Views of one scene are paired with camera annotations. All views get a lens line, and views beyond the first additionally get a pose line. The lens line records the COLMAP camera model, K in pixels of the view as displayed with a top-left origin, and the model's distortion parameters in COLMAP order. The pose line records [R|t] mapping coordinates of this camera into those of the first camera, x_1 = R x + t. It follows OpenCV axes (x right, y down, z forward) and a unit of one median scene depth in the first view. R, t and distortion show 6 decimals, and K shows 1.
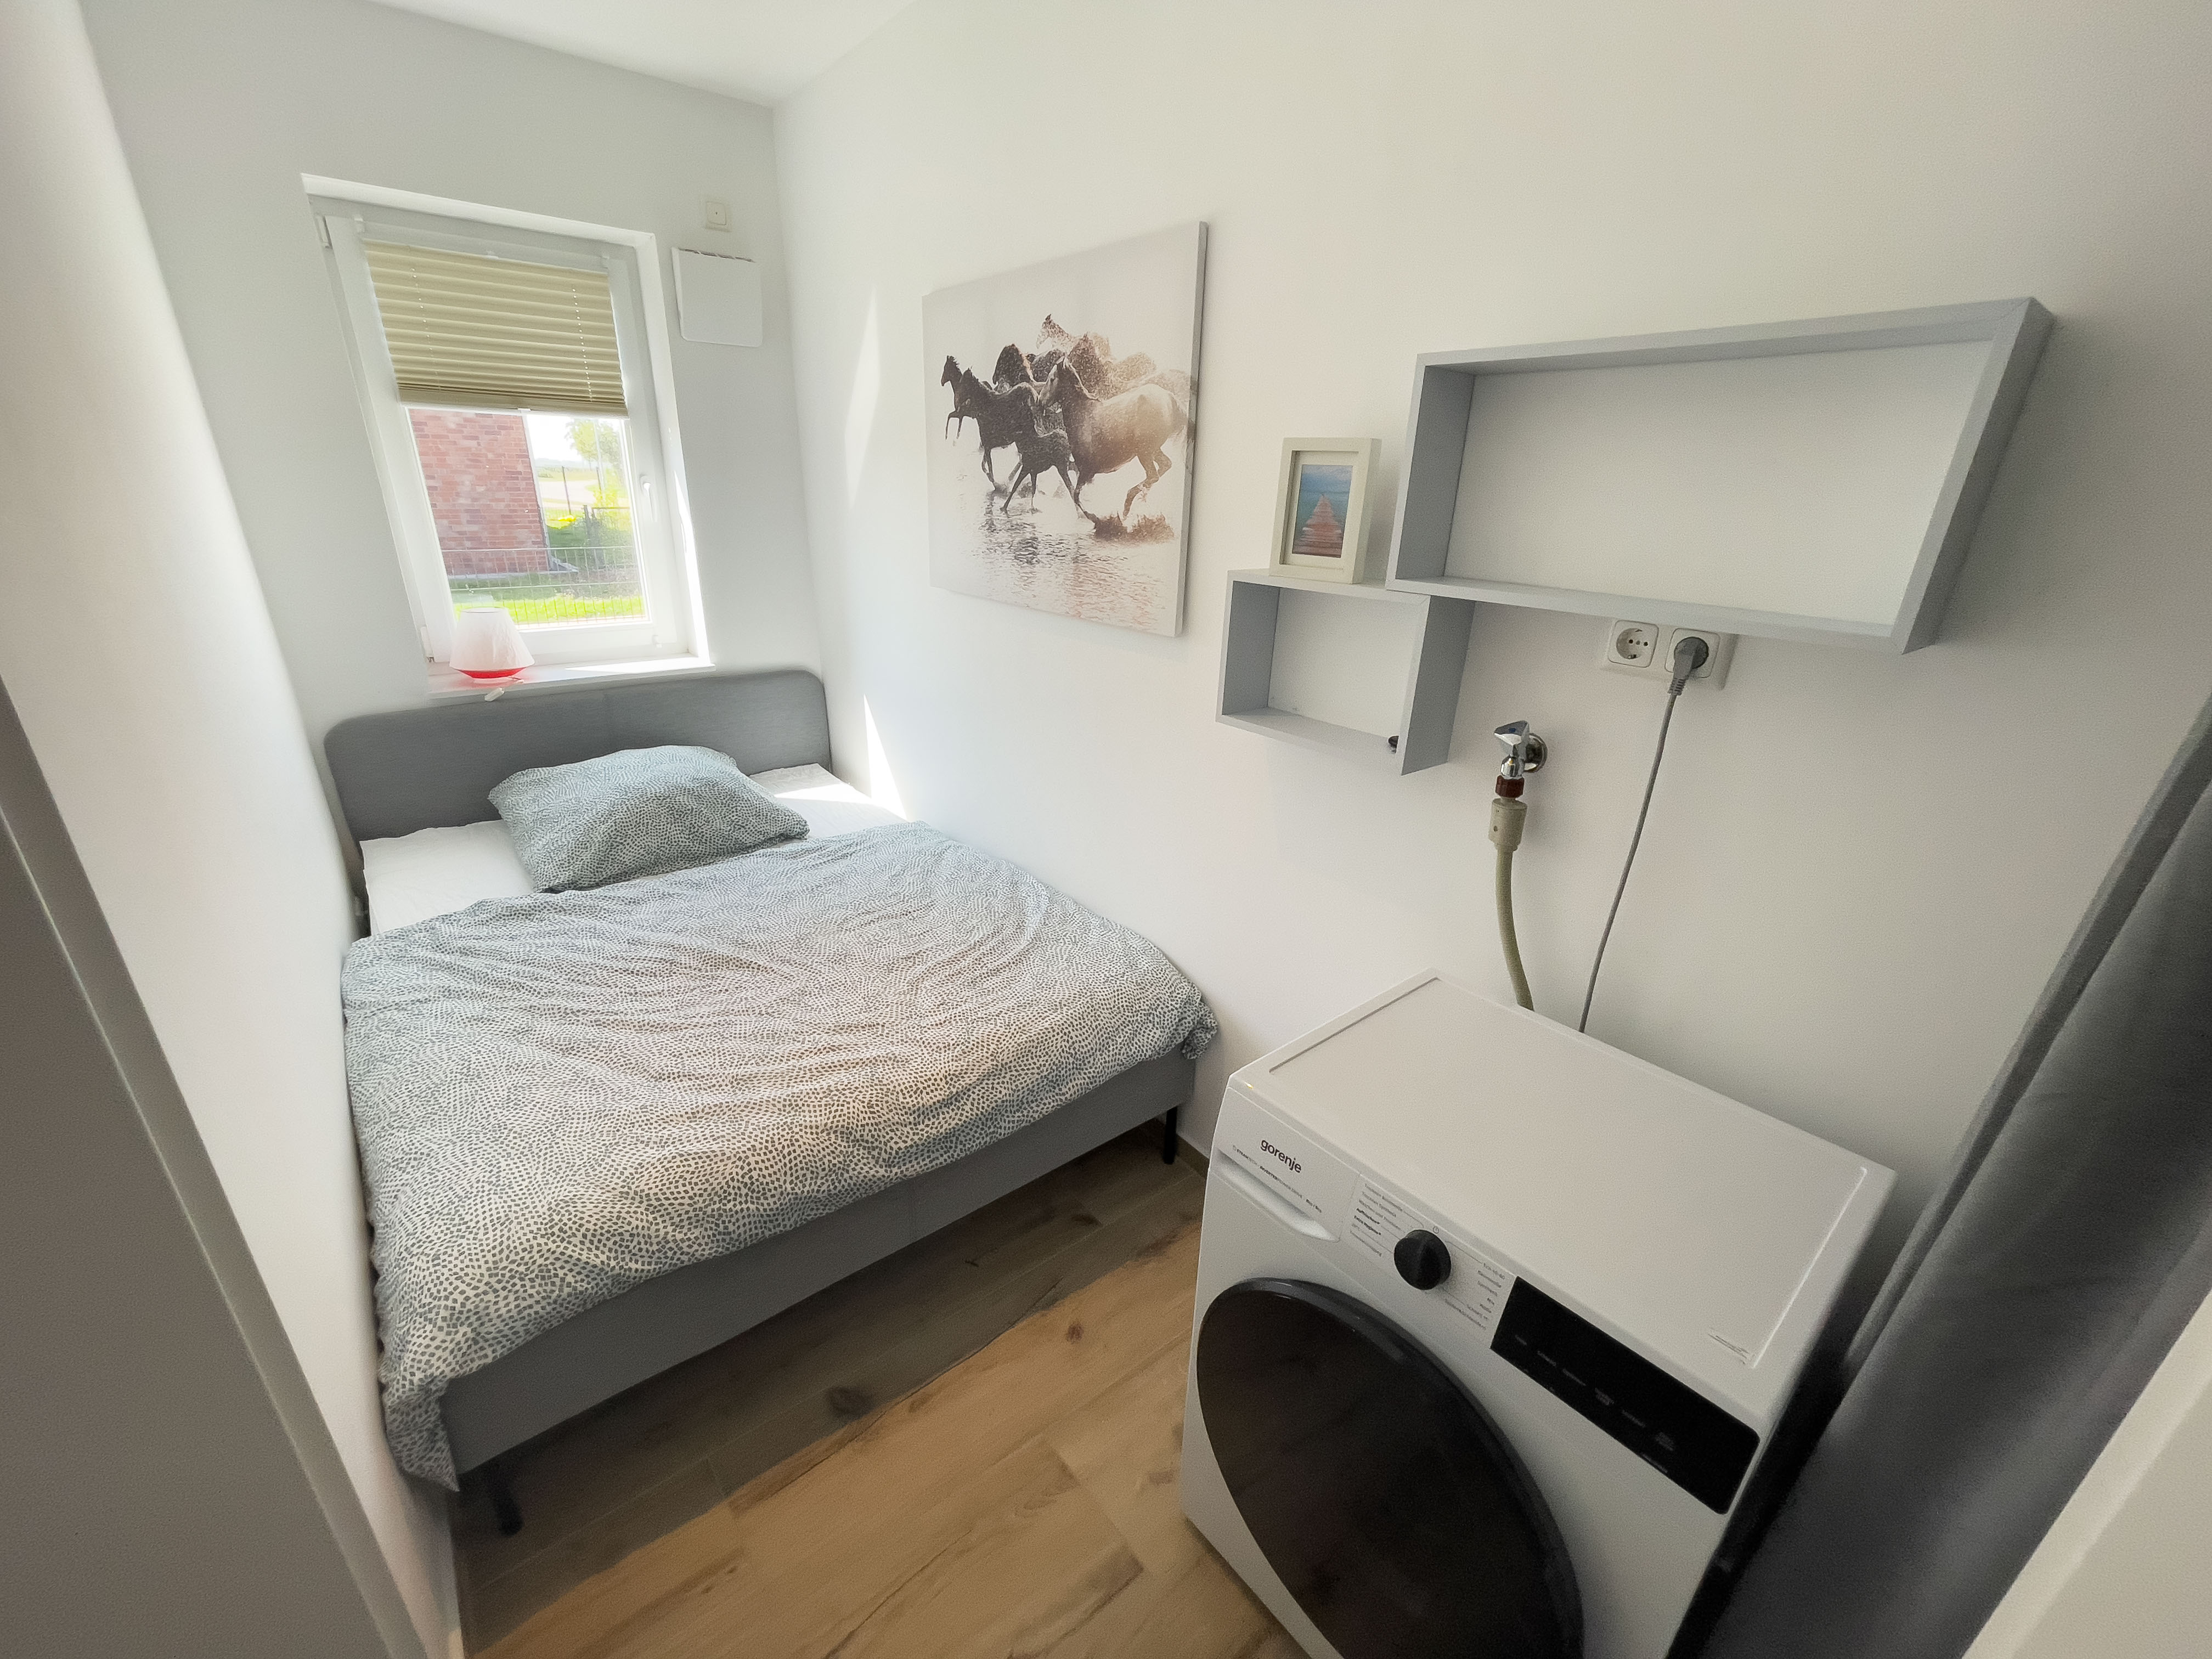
lens RADIAL K [[895.2, 0, 1092.3], [0, 895.2, 836.7], [0, 0, 1]] dist [-0.012189, 0.000371]
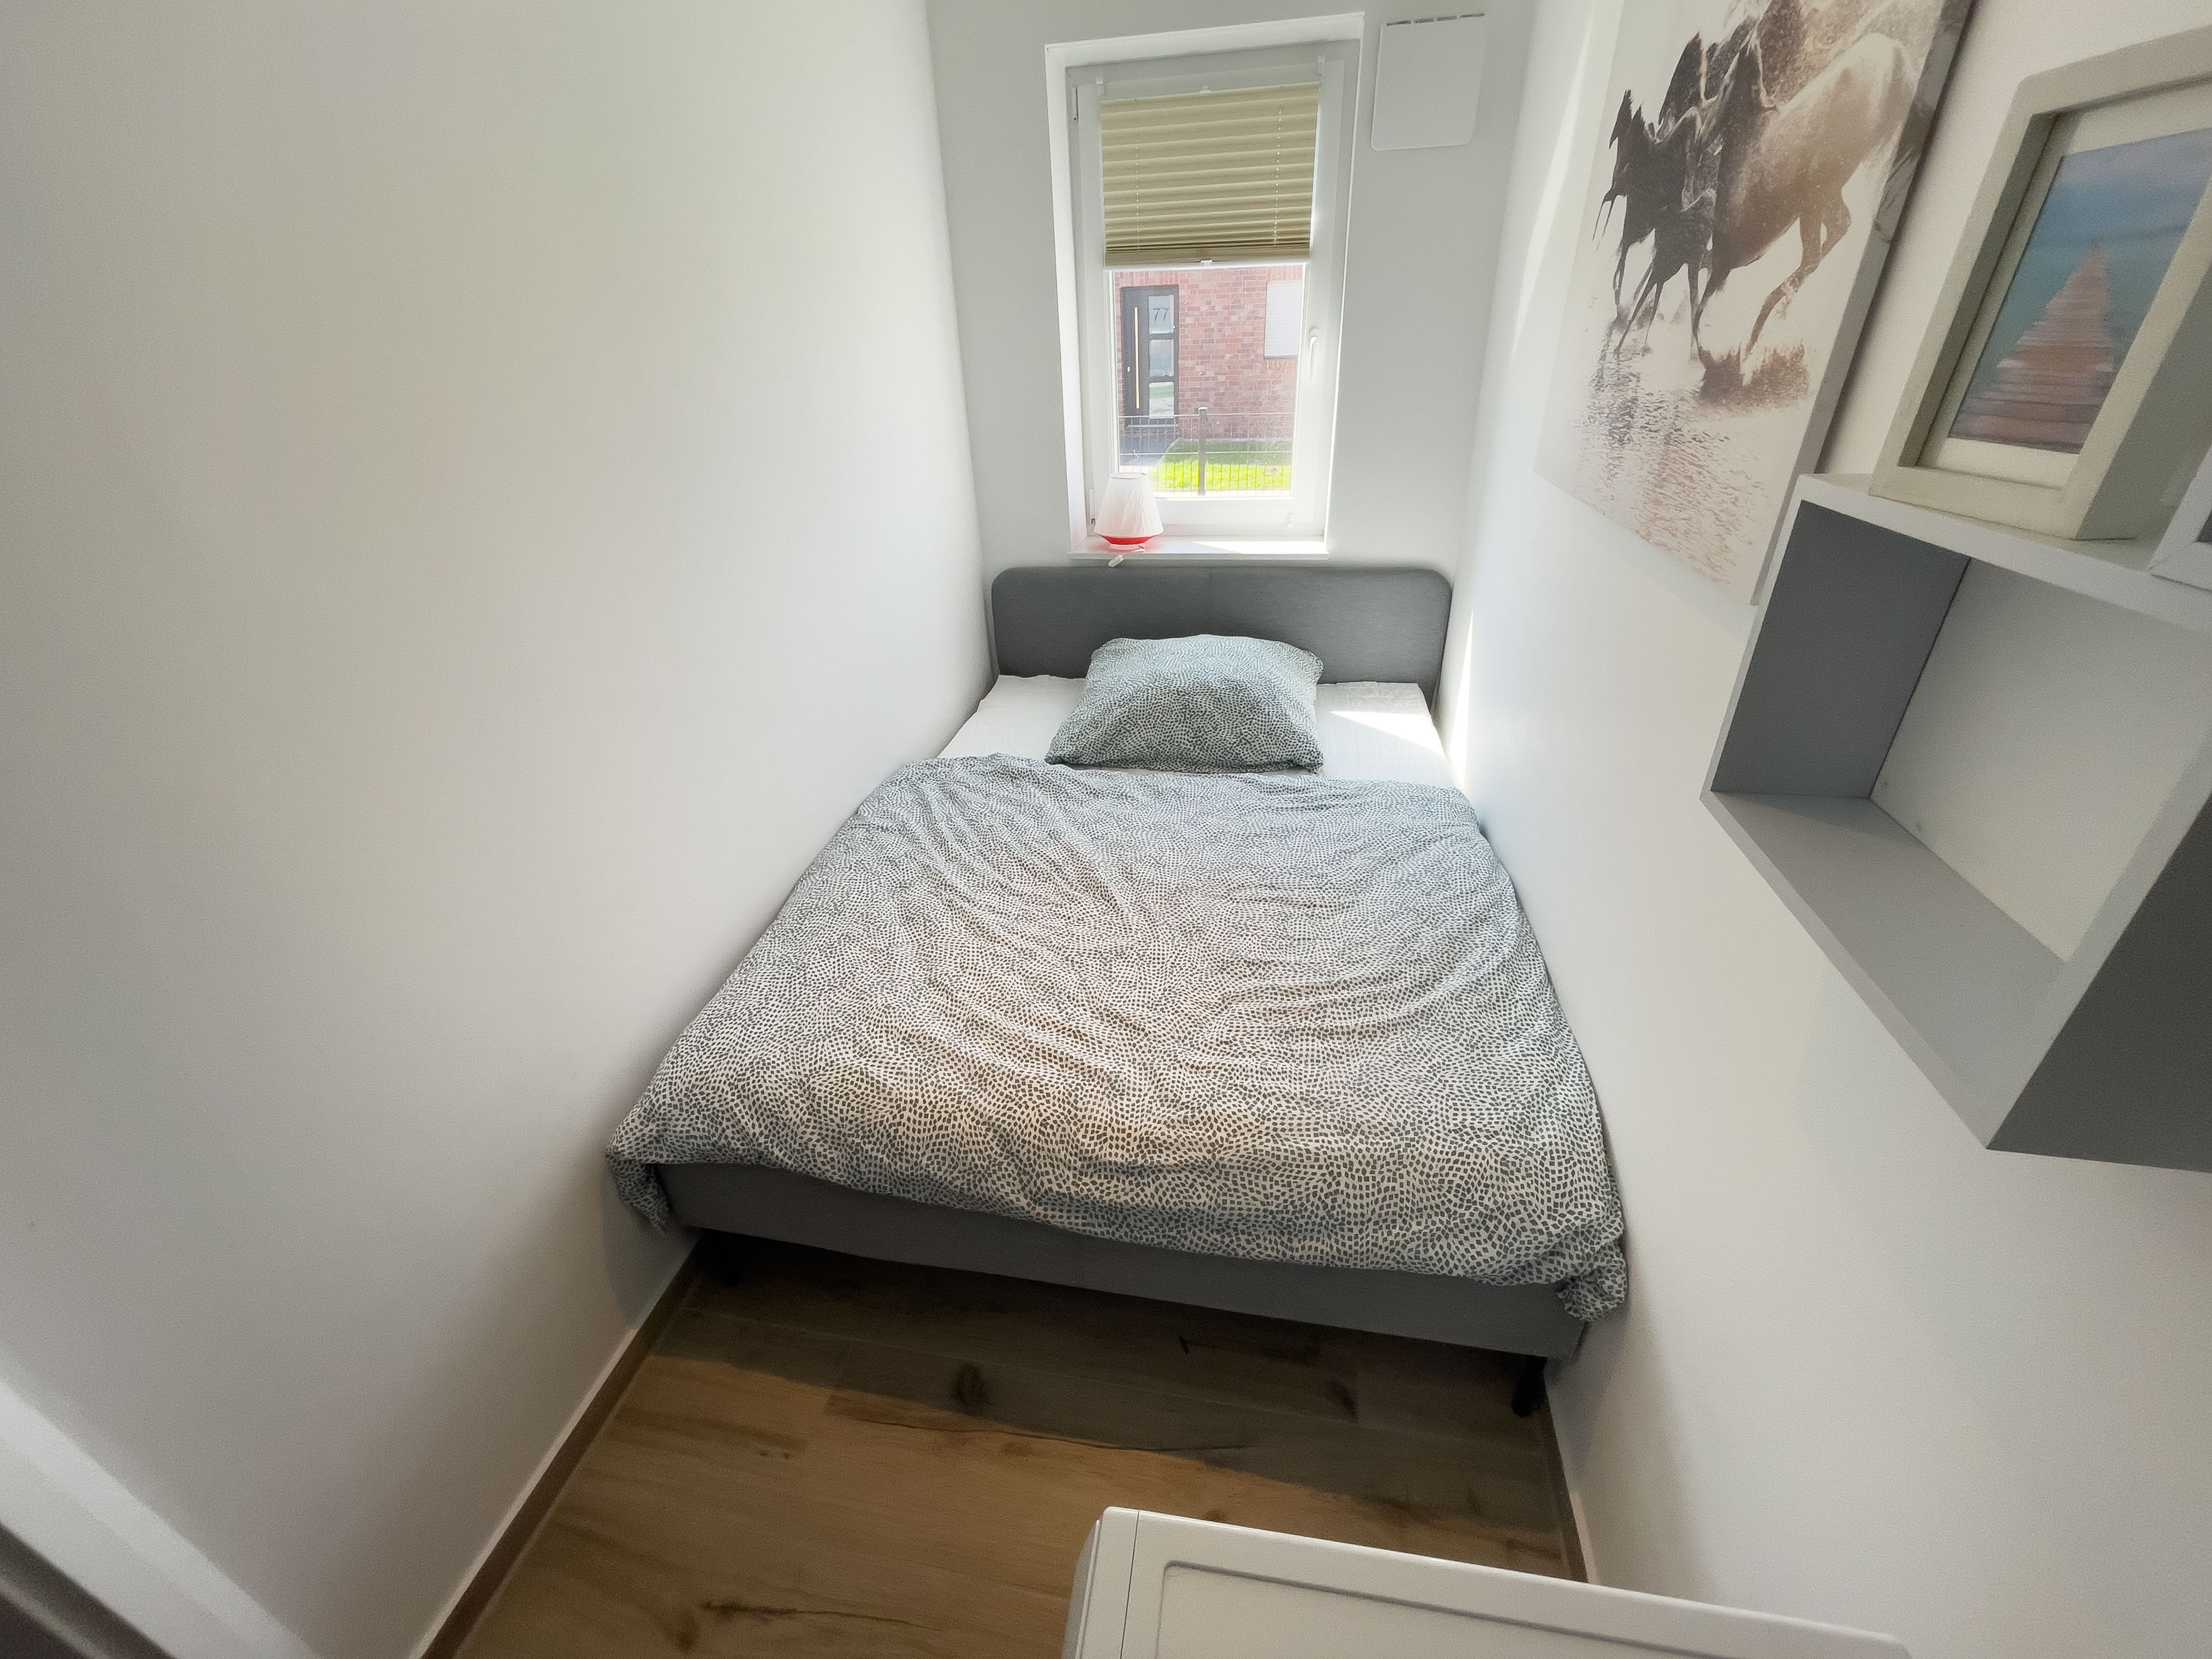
lens RADIAL K [[895.2, 0, 1108.3], [0, 895.2, 842.3], [0, 0, 1]] dist [-0.012189, 0.000371]
pose [[0.657611, 0.322341, -0.680914, 0.214224], [-0.227106, 0.946614, 0.228788, -0.119007], [0.718311, 0.004187, 0.695709, 0.363362]]
